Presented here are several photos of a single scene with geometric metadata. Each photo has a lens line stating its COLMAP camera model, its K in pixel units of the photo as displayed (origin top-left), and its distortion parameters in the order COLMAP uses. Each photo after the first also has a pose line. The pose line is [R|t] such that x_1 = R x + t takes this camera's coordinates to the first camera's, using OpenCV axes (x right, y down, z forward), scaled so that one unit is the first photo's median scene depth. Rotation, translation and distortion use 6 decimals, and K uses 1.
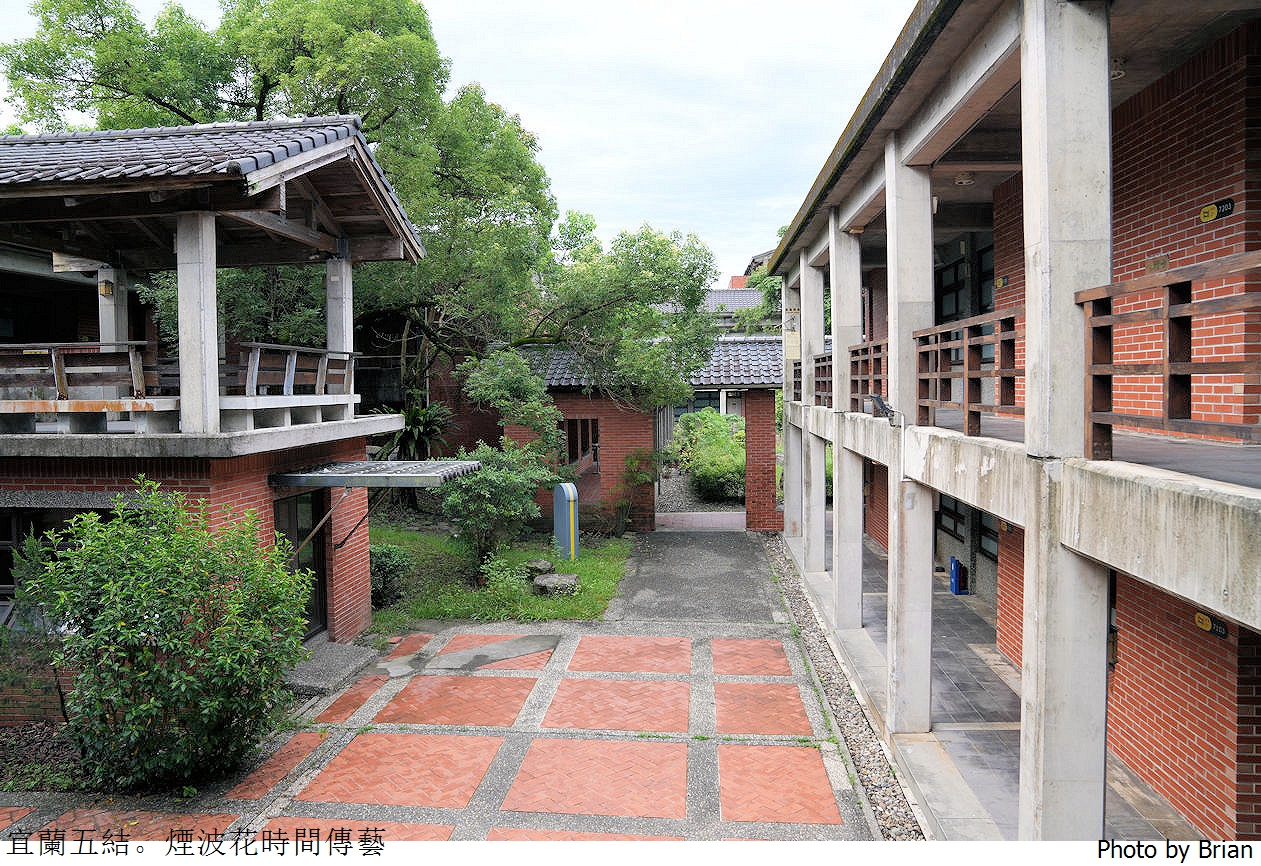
lens RADIAL K [[870.0, 0, 627.5], [0, 870.0, 413.2], [0, 0, 1]] dist [-0.137028, 0.101651]
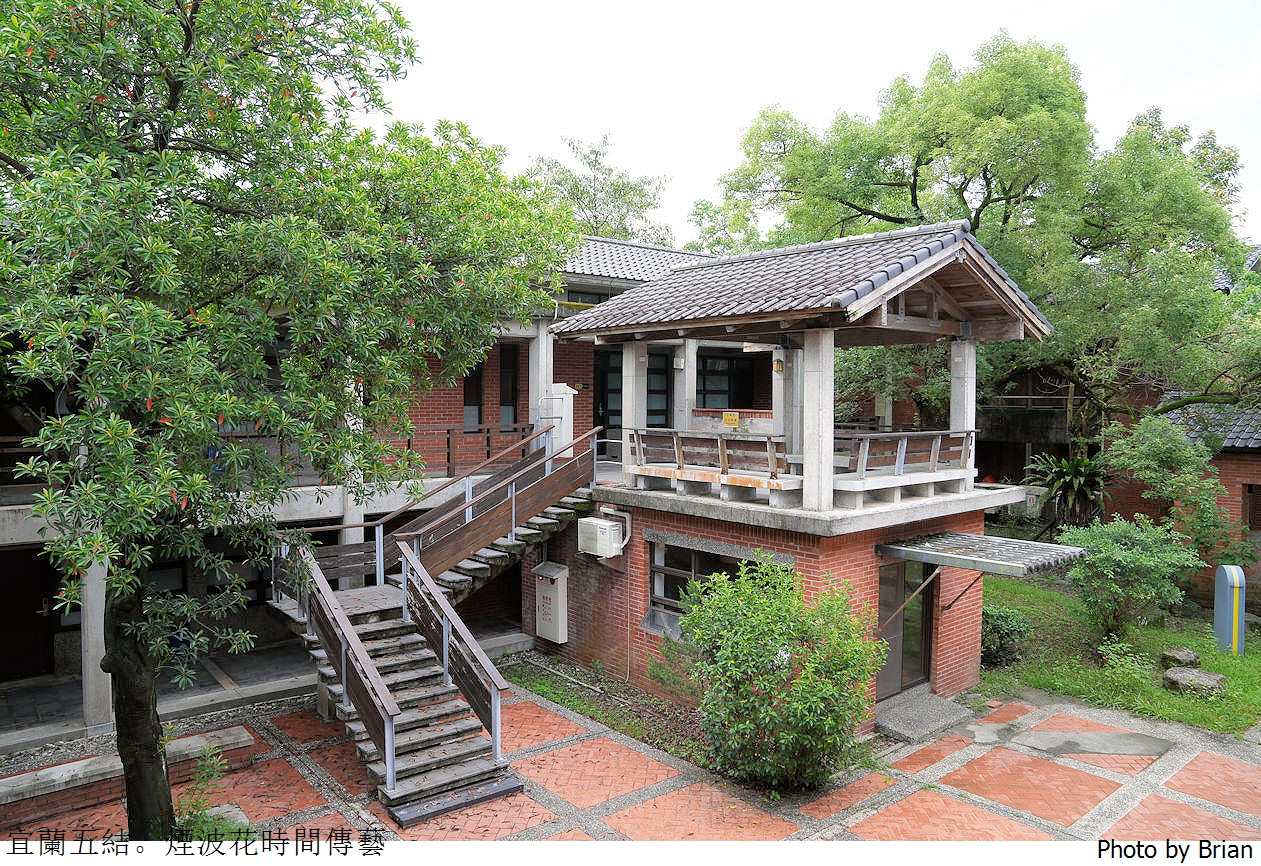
lens RADIAL K [[870.0, 0, 627.5], [0, 870.0, 413.2], [0, 0, 1]] dist [-0.137028, 0.101651]
pose [[0.701958, 0.030383, -0.711570, 0.154143], [-0.036940, 0.999298, 0.006227, -0.092779], [0.711260, 0.021914, 0.702588, -0.063257]]
